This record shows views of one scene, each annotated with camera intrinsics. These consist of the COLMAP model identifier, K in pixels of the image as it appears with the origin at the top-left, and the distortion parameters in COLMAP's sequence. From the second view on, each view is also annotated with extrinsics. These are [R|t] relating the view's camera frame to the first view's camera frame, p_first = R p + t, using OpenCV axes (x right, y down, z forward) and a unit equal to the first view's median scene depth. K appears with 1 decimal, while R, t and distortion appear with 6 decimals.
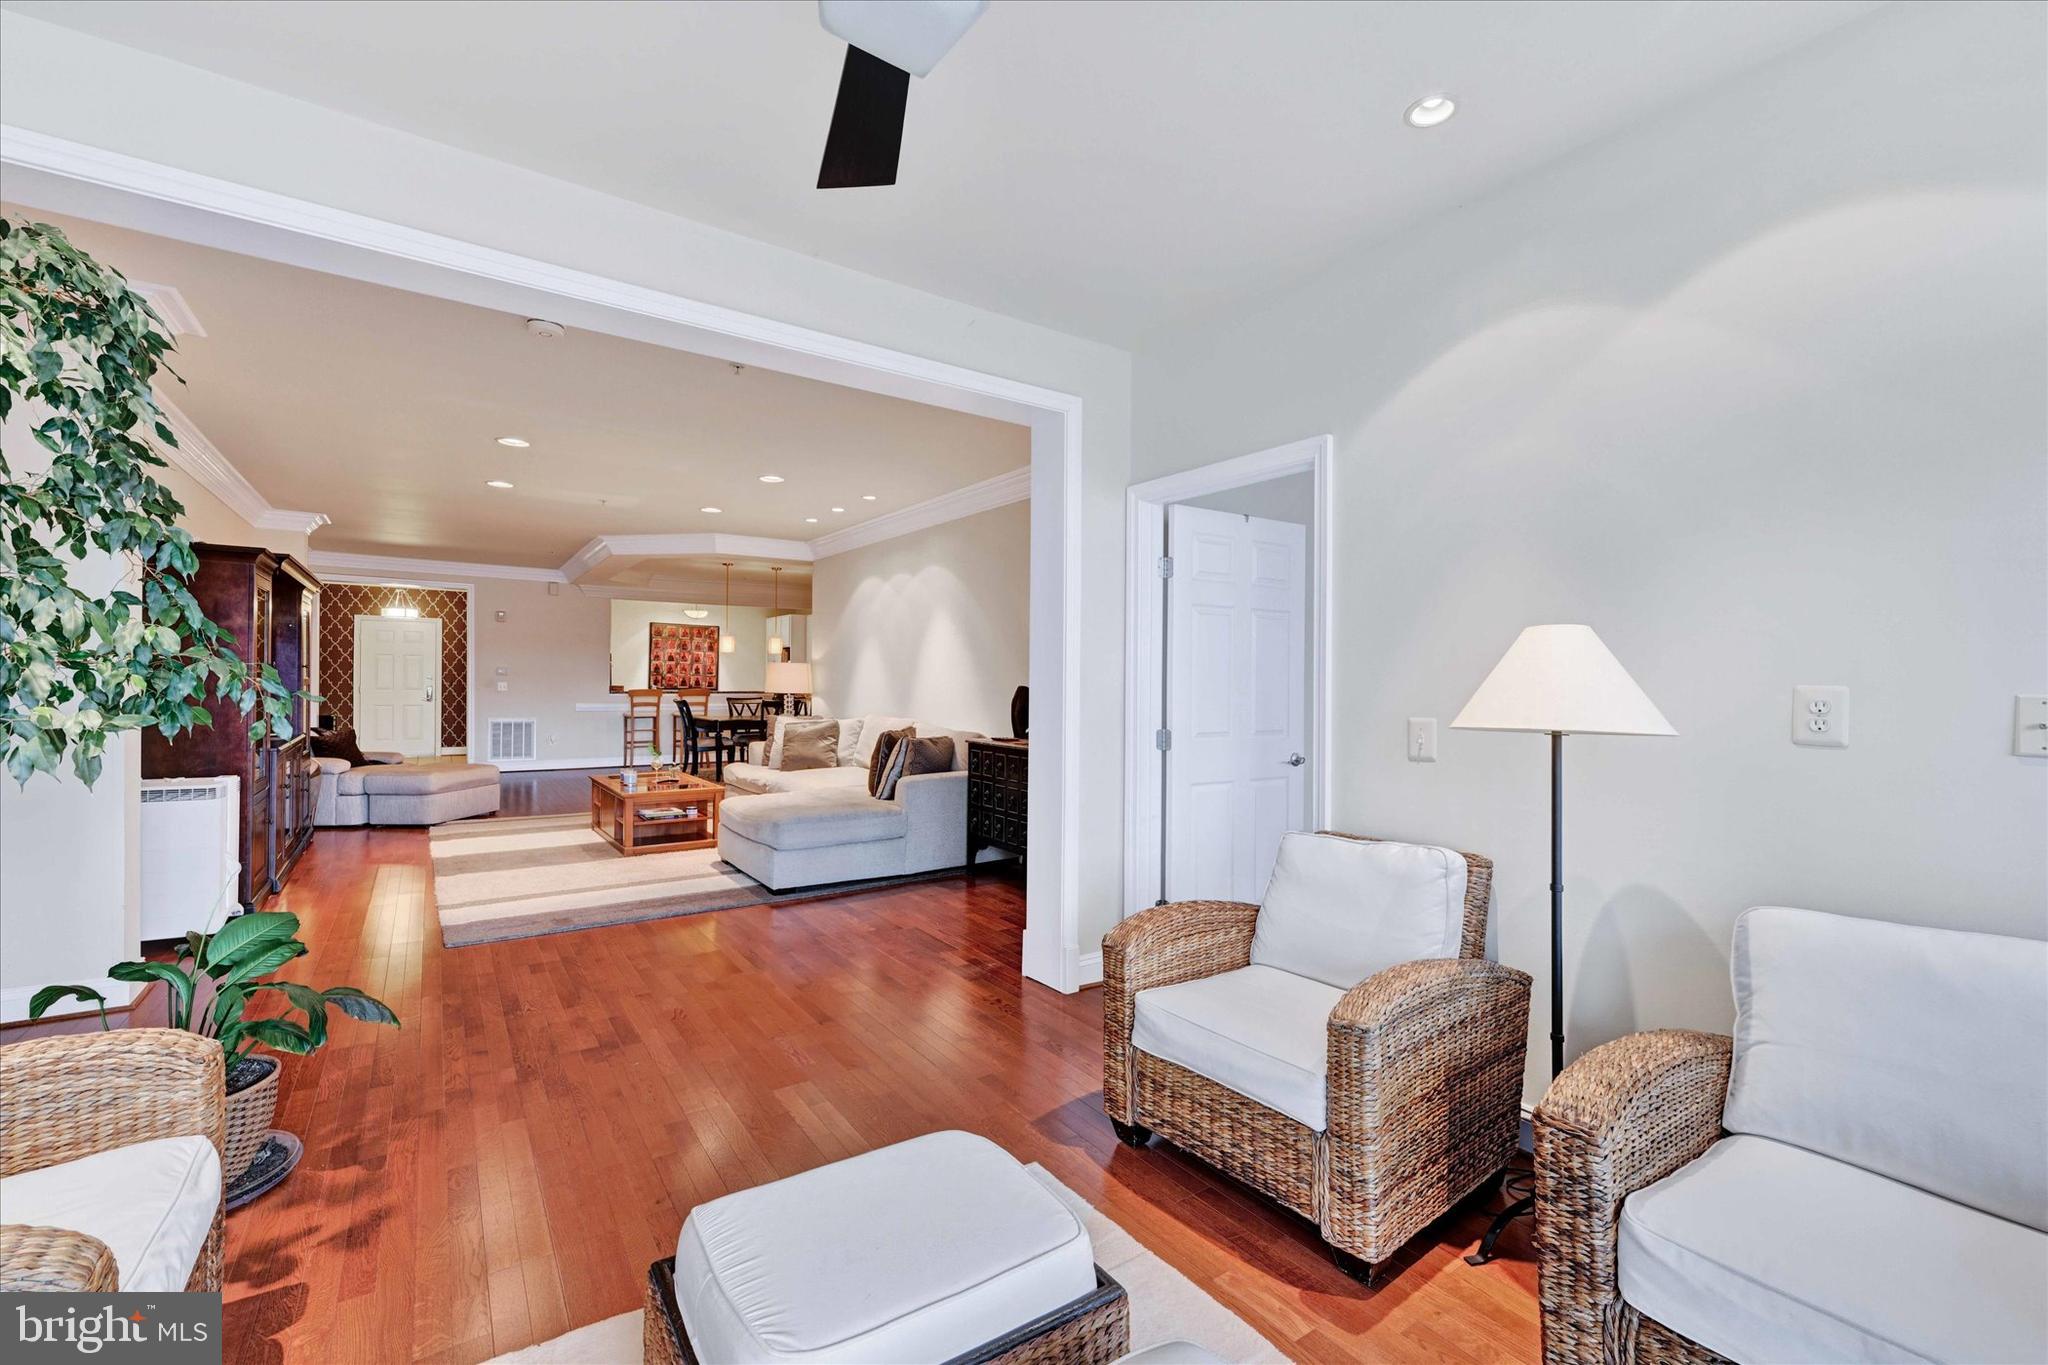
lens RADIAL K [[862.1, 0, 1021.3], [0, 862.1, 680.9], [0, 0, 1]] dist [0.000924, 0.000059]
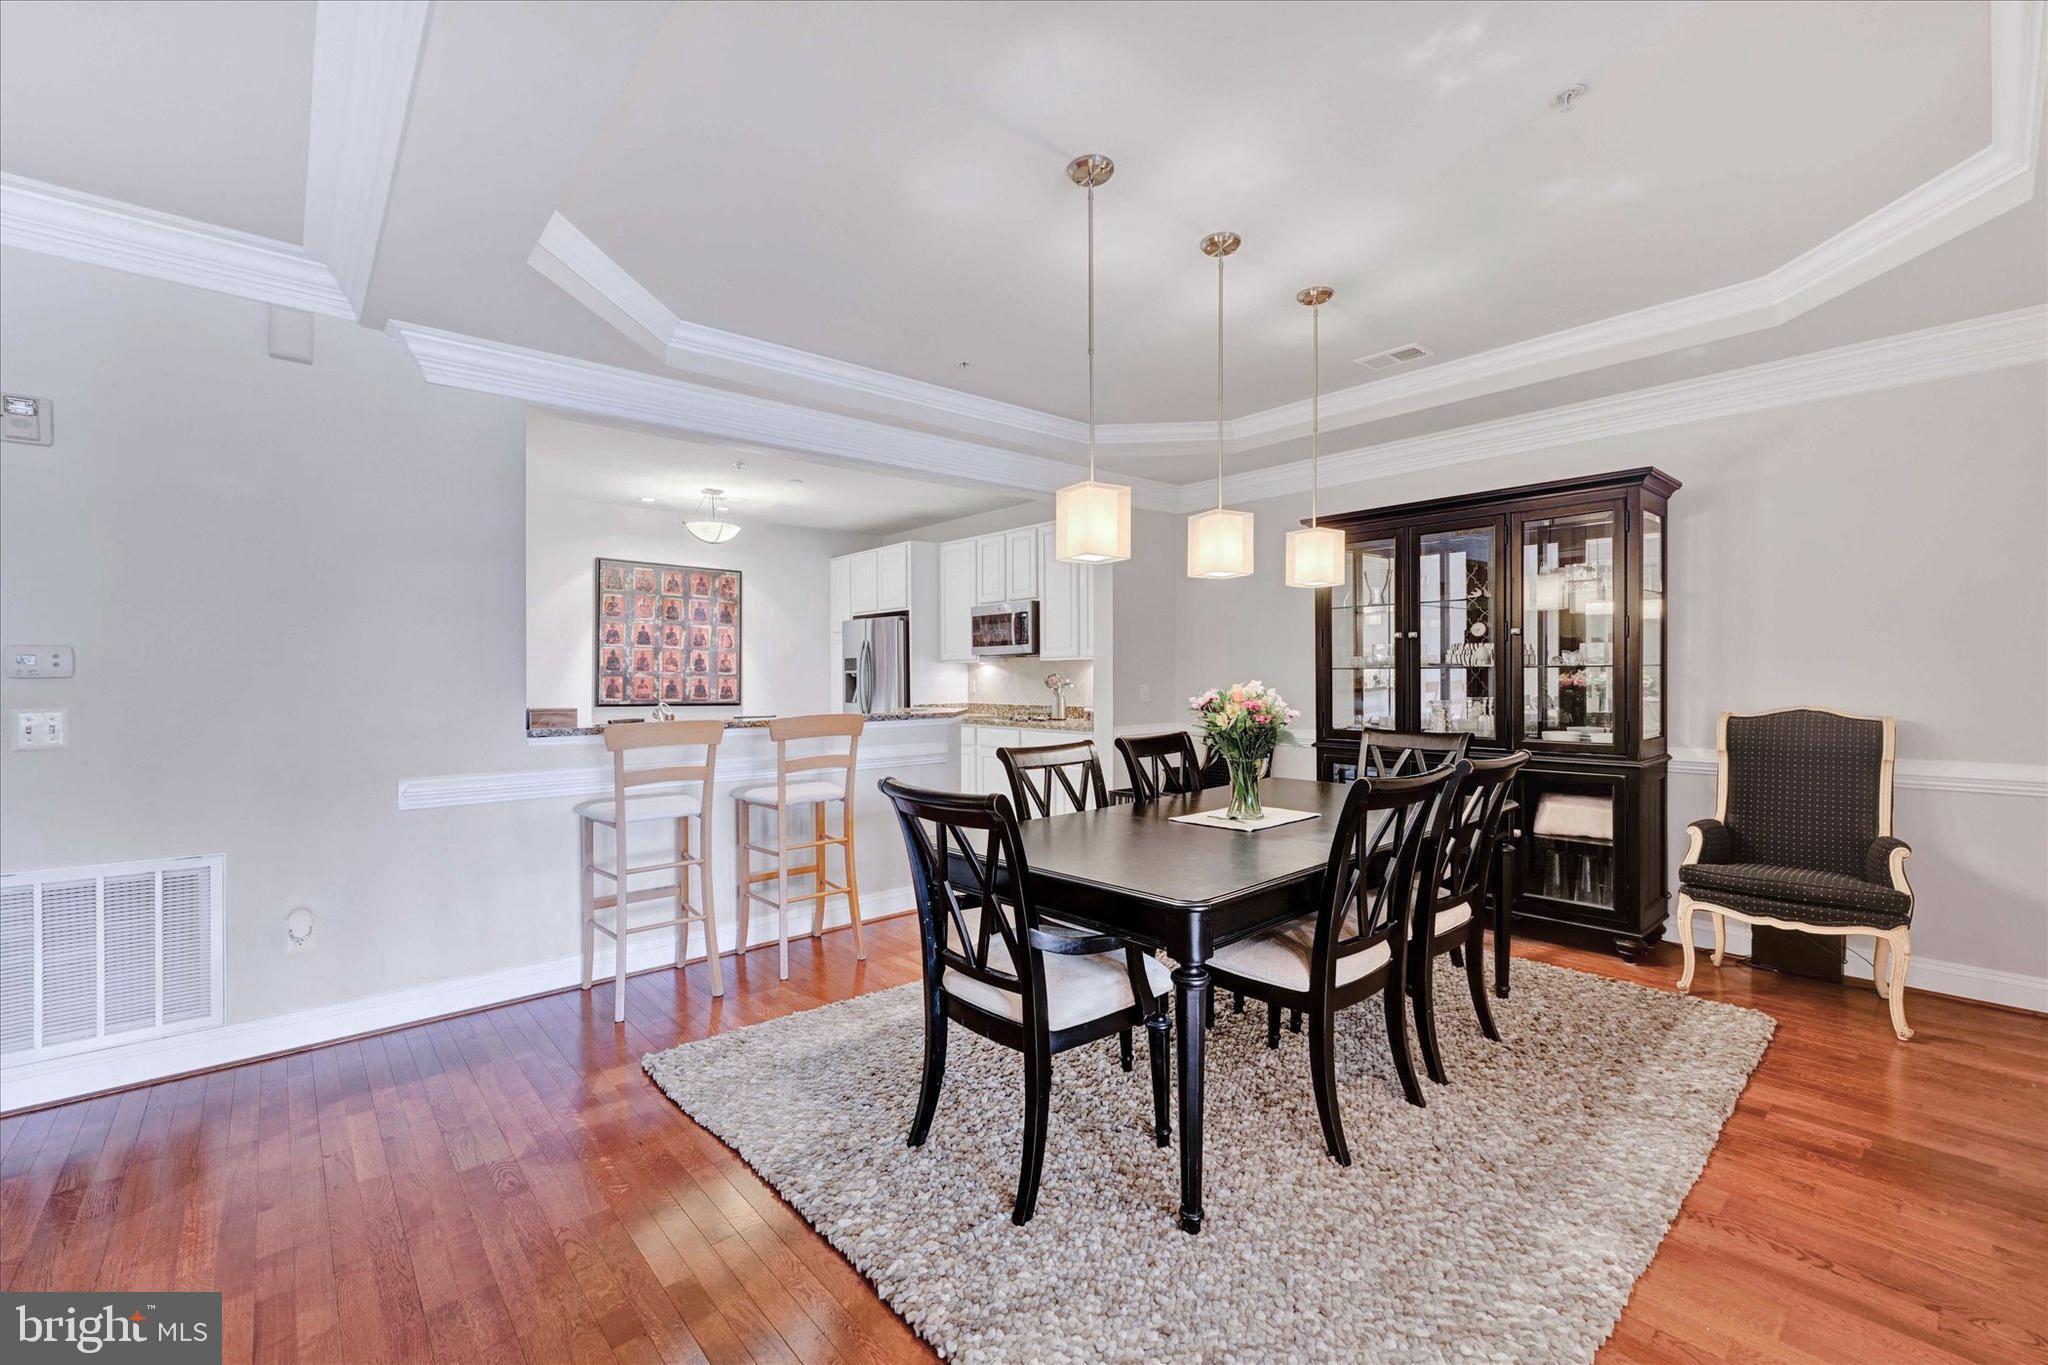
lens RADIAL K [[850.5, 0, 1024.2], [0, 850.5, 673.6], [0, 0, 1]] dist [-0.000215, -0.000027]
pose [[0.991688, -0.015067, 0.127782, -0.489161], [0.015668, 0.999870, -0.003697, -0.004746], [-0.127710, 0.005668, 0.991795, 0.977577]]
